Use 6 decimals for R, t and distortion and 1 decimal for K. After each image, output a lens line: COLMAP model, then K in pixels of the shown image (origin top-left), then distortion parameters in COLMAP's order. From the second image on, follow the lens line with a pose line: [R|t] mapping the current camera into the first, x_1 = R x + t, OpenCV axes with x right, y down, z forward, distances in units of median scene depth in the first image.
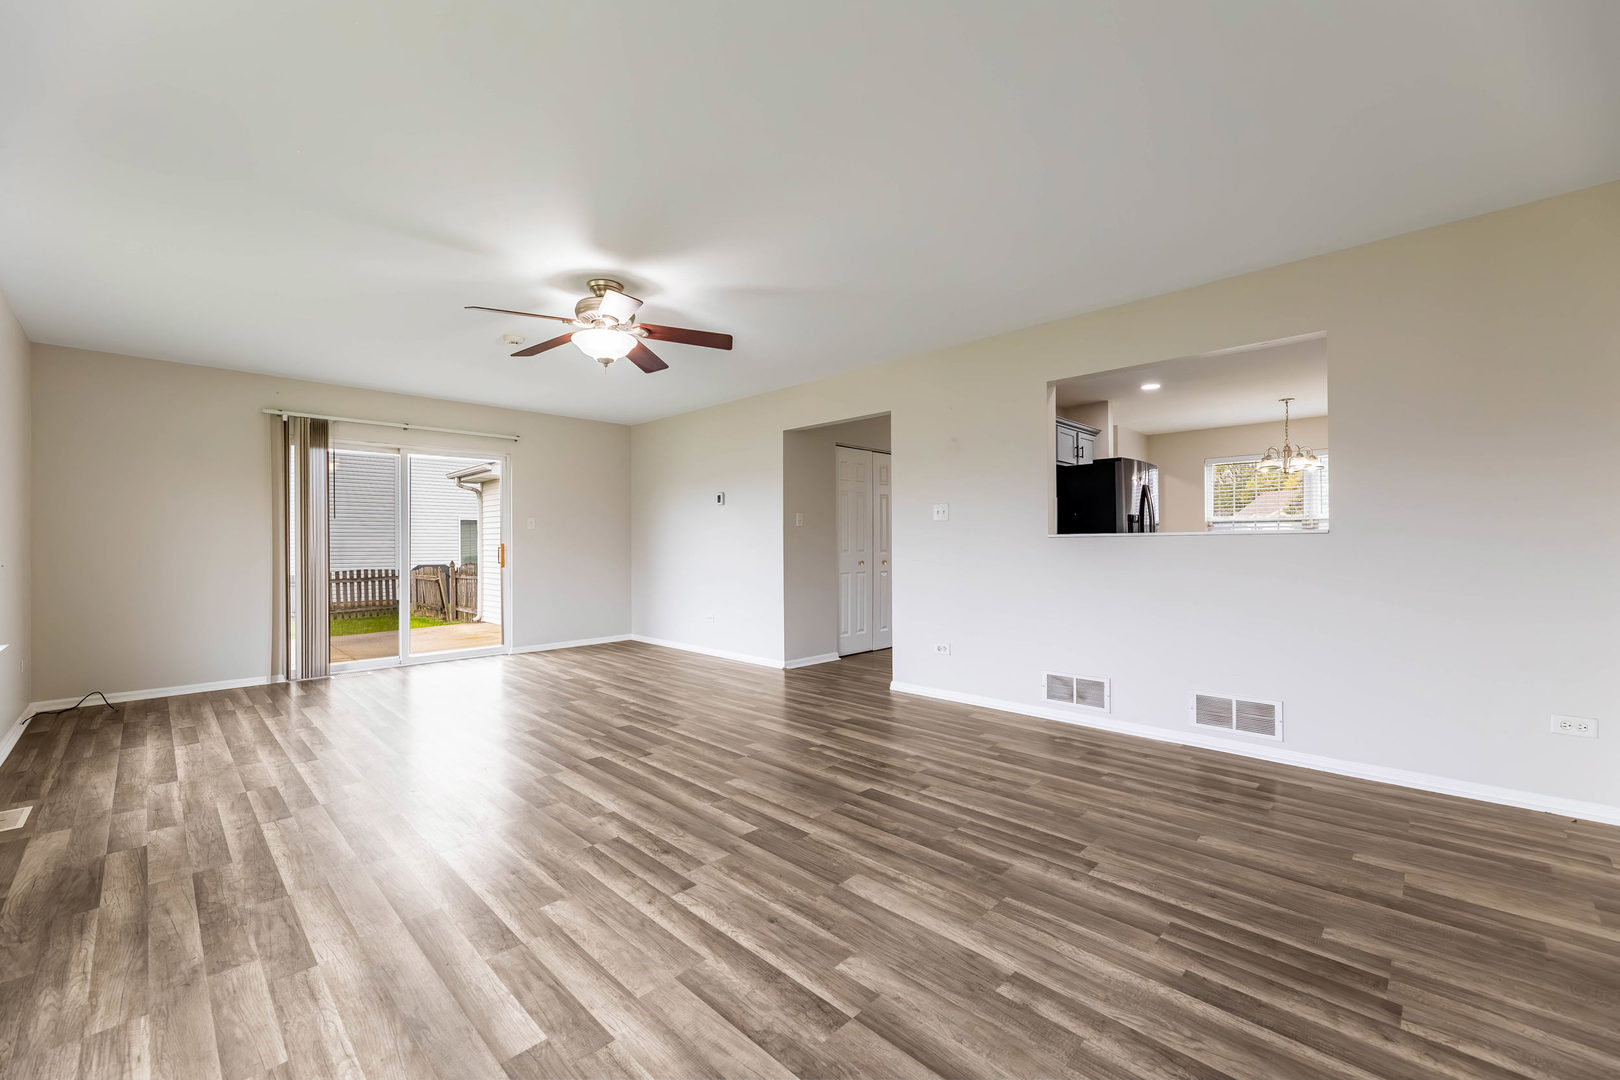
lens RADIAL K [[658.7, 0, 811.2], [0, 658.7, 540.1], [0, 0, 1]] dist [0.000783, -0.000341]
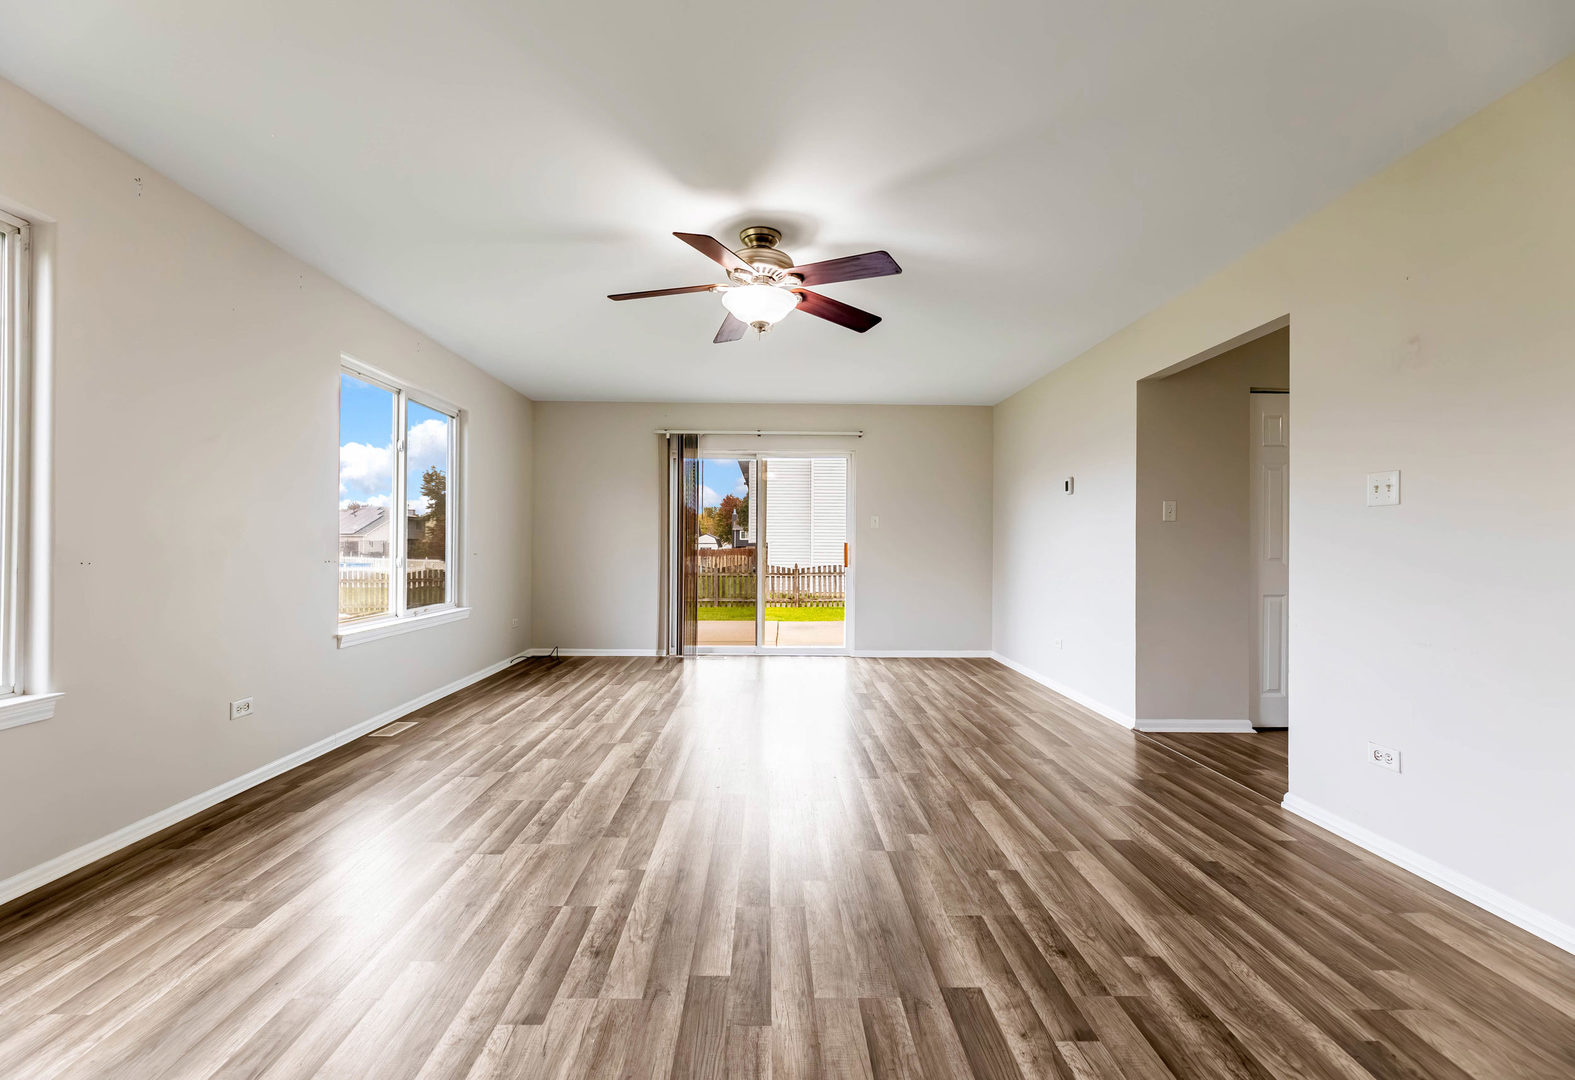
lens RADIAL K [[675.3, 0, 774.2], [0, 675.3, 541.2], [0, 0, 1]] dist [-0.002493, -0.000517]
pose [[0.709400, 0.007939, -0.704761, 0.297759], [-0.008242, 0.999962, 0.002969, 0.000900], [0.704758, 0.003703, 0.709438, 0.388305]]
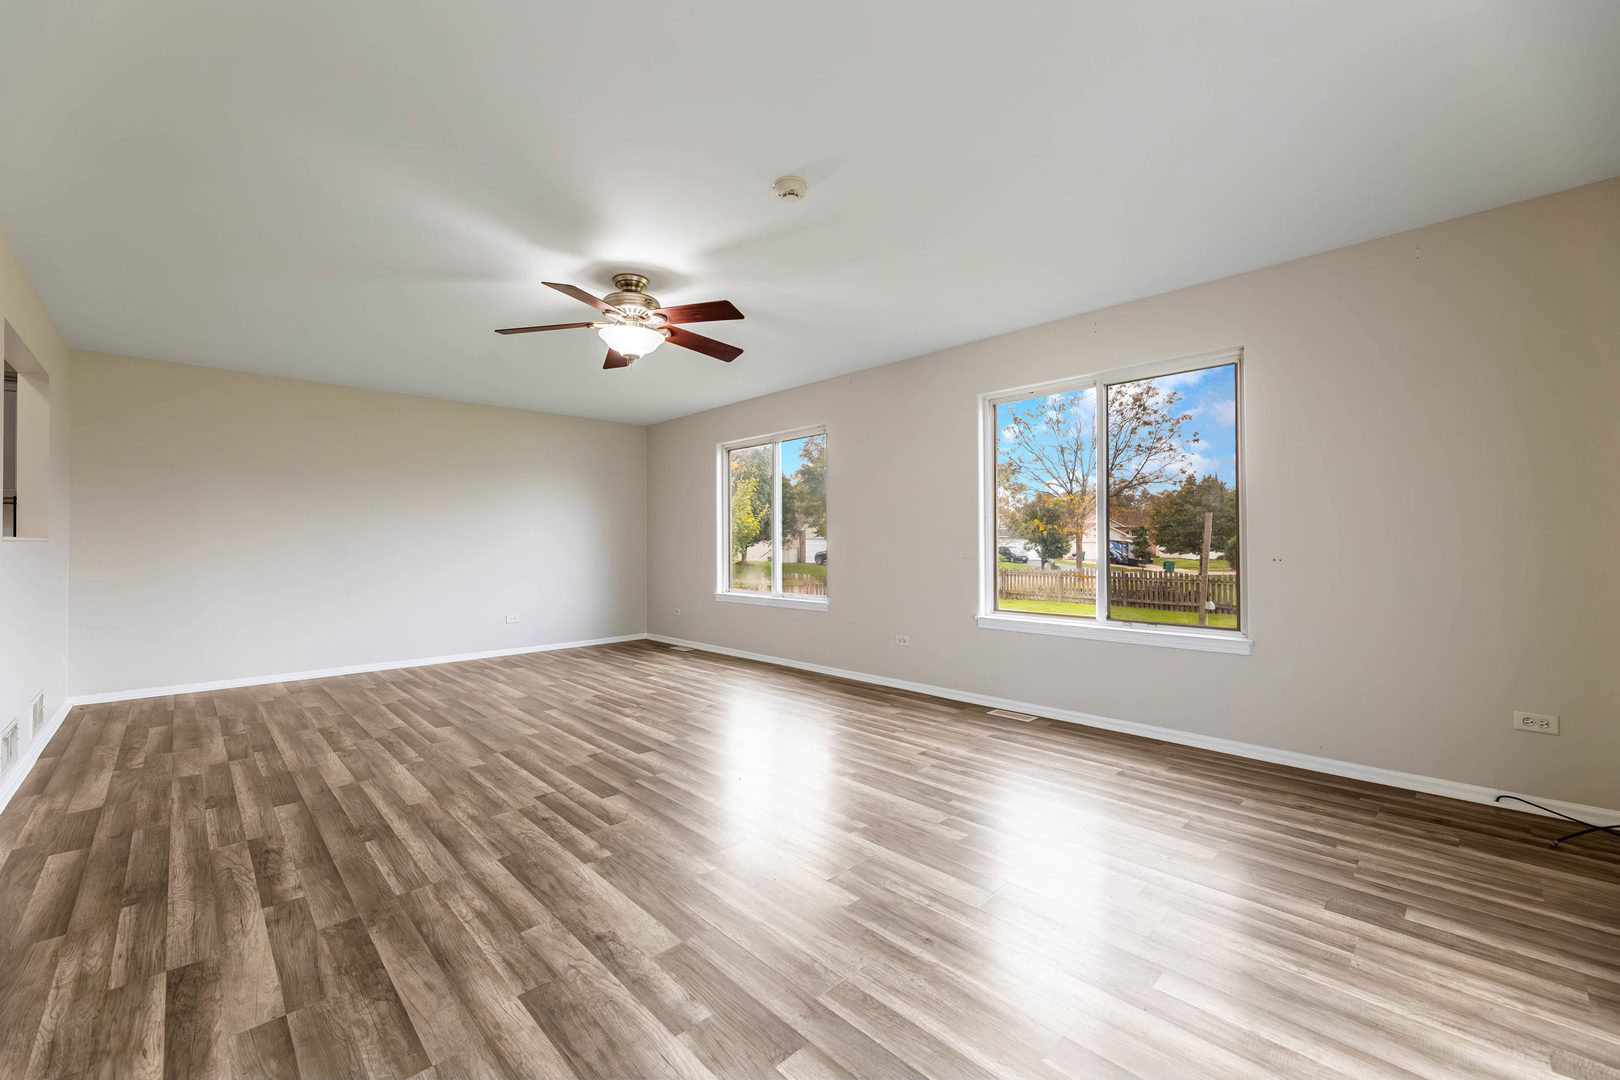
lens RADIAL K [[658.7, 0, 806.2], [0, 658.7, 543.0], [0, 0, 1]] dist [0.000783, -0.000341]
pose [[-0.999476, 0.010012, 0.030766, -0.577315], [0.009857, 0.999938, -0.005191, 0.011429], [-0.030816, -0.004885, -0.999513, 1.896312]]
